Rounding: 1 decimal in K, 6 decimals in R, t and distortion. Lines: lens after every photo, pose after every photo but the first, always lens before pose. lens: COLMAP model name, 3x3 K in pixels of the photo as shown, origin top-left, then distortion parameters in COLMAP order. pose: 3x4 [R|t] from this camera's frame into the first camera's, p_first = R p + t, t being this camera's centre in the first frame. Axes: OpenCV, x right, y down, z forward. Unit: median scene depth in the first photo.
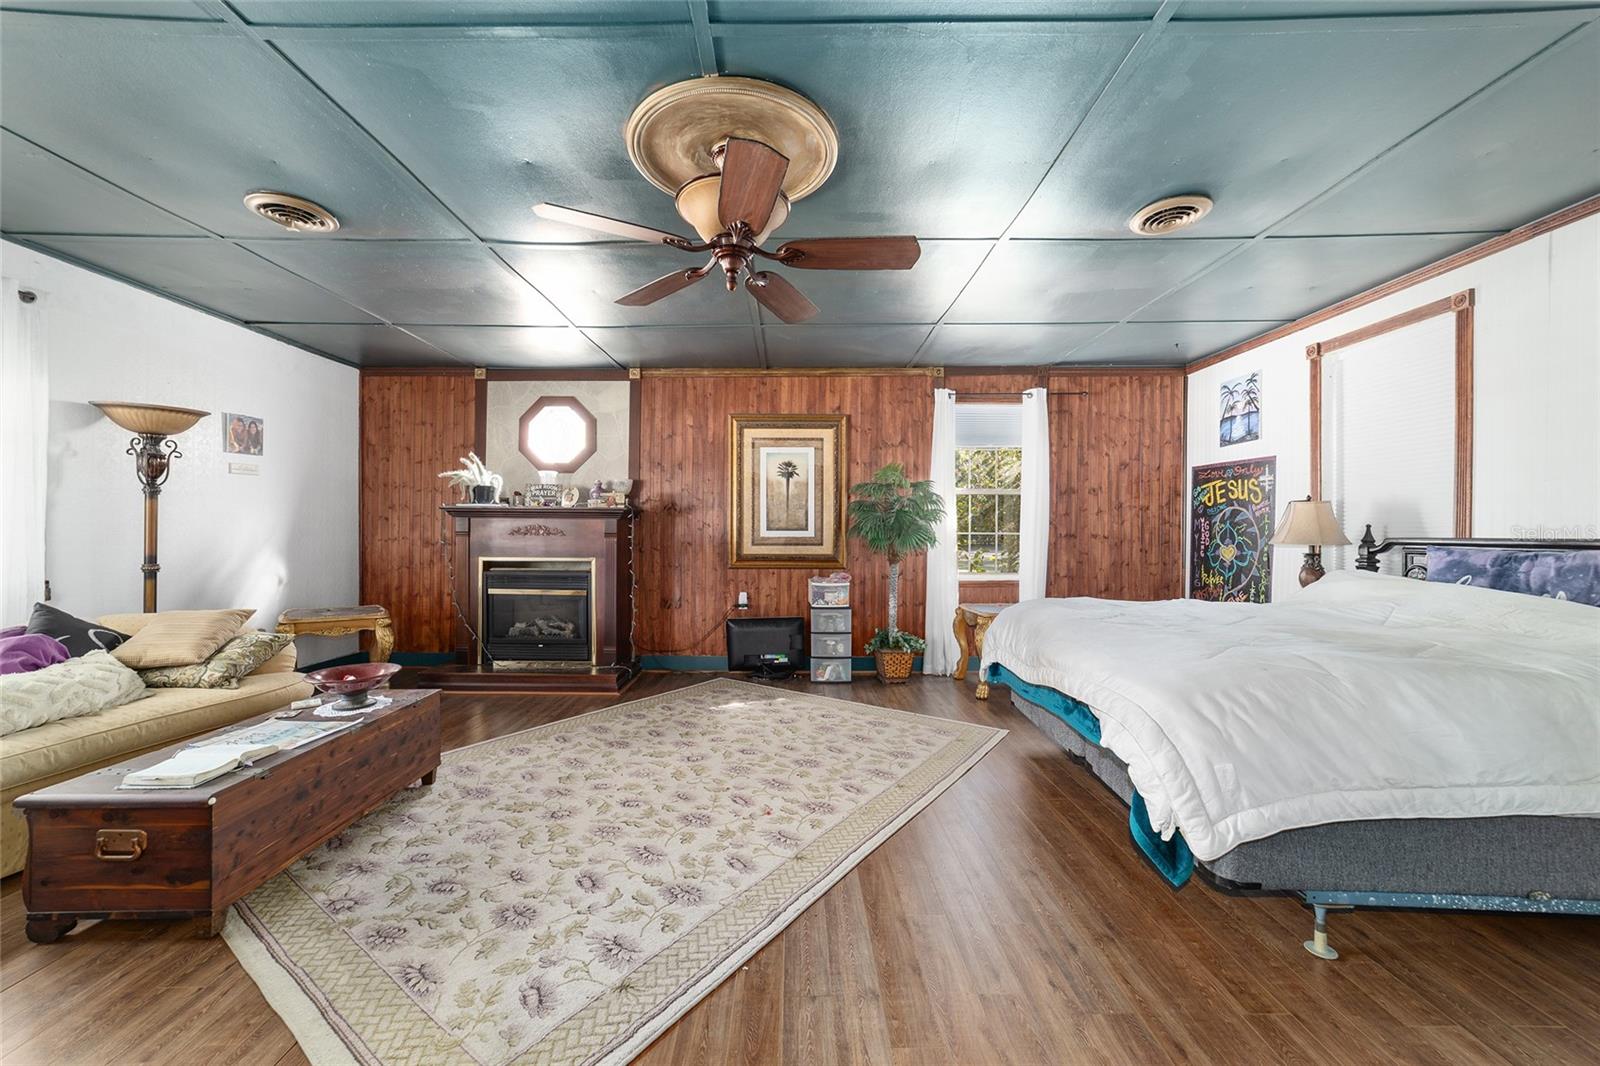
lens RADIAL K [[606.4, 0, 798.4], [0, 606.4, 527.9], [0, 0, 1]] dist [-0.006016, 0.001665]
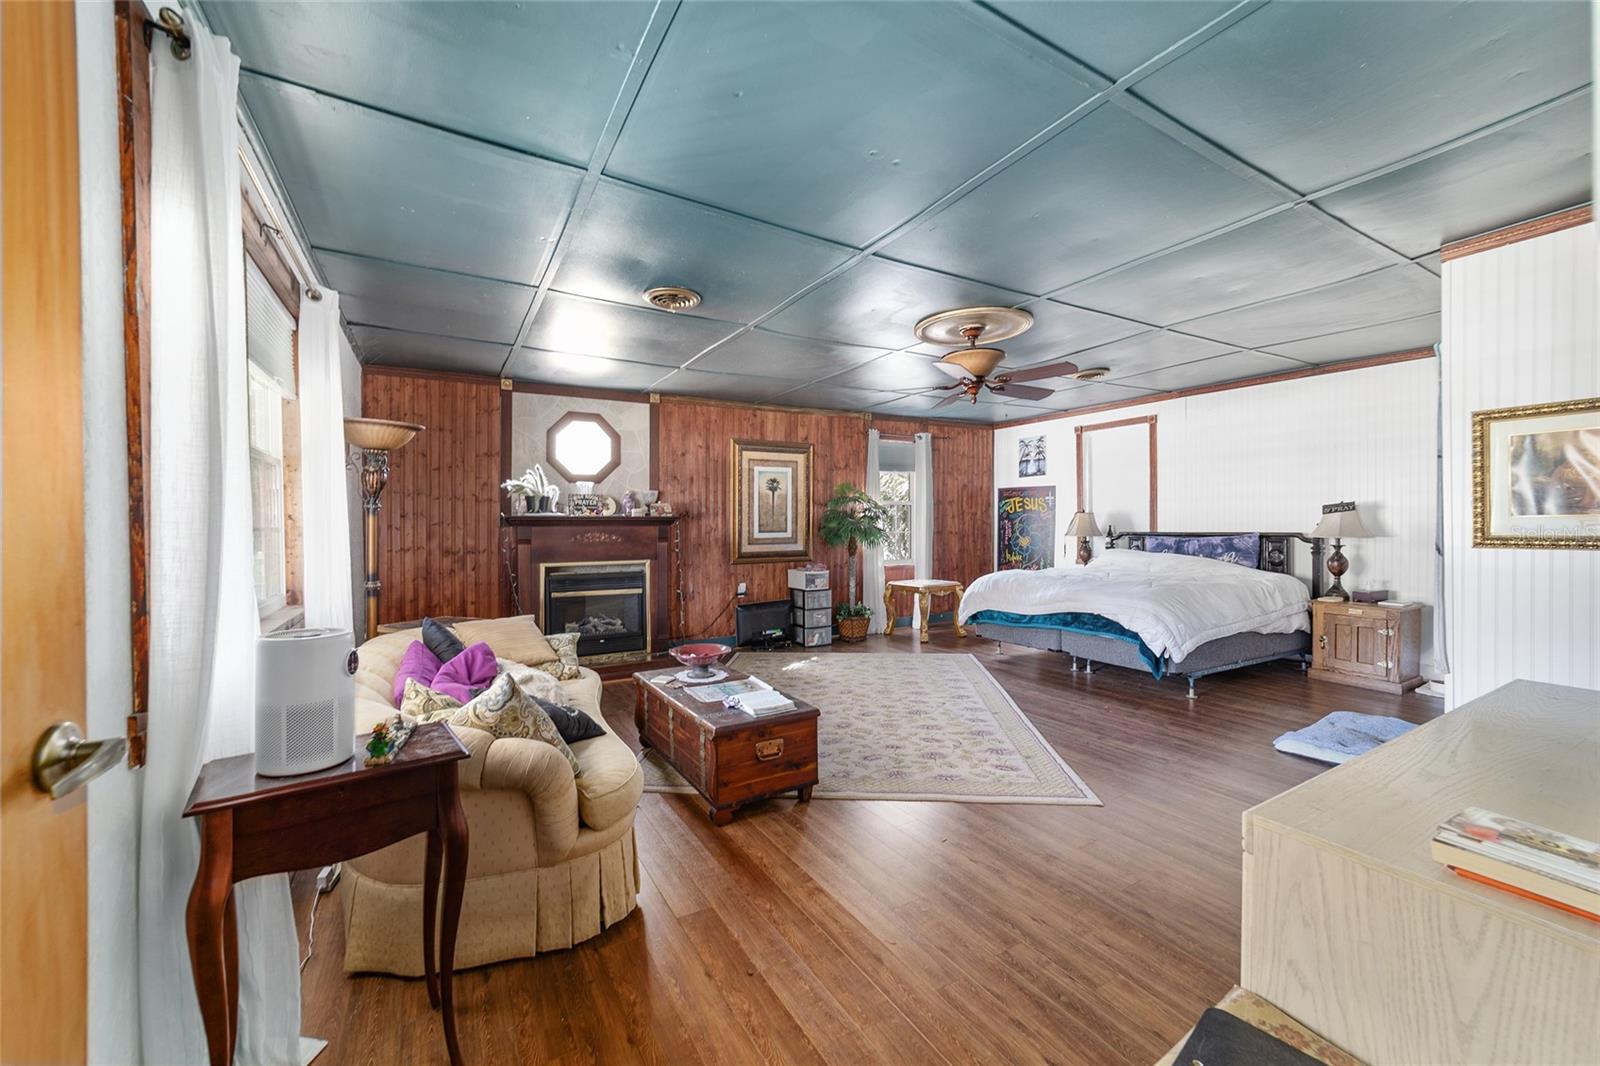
lens RADIAL K [[606.4, 0, 797.0], [0, 606.4, 527.6], [0, 0, 1]] dist [-0.006016, 0.001665]
pose [[0.866229, -0.014704, 0.499432, -0.627820], [0.010173, 0.999879, 0.011793, -0.021231], [-0.499544, -0.005135, 0.866273, -0.128884]]
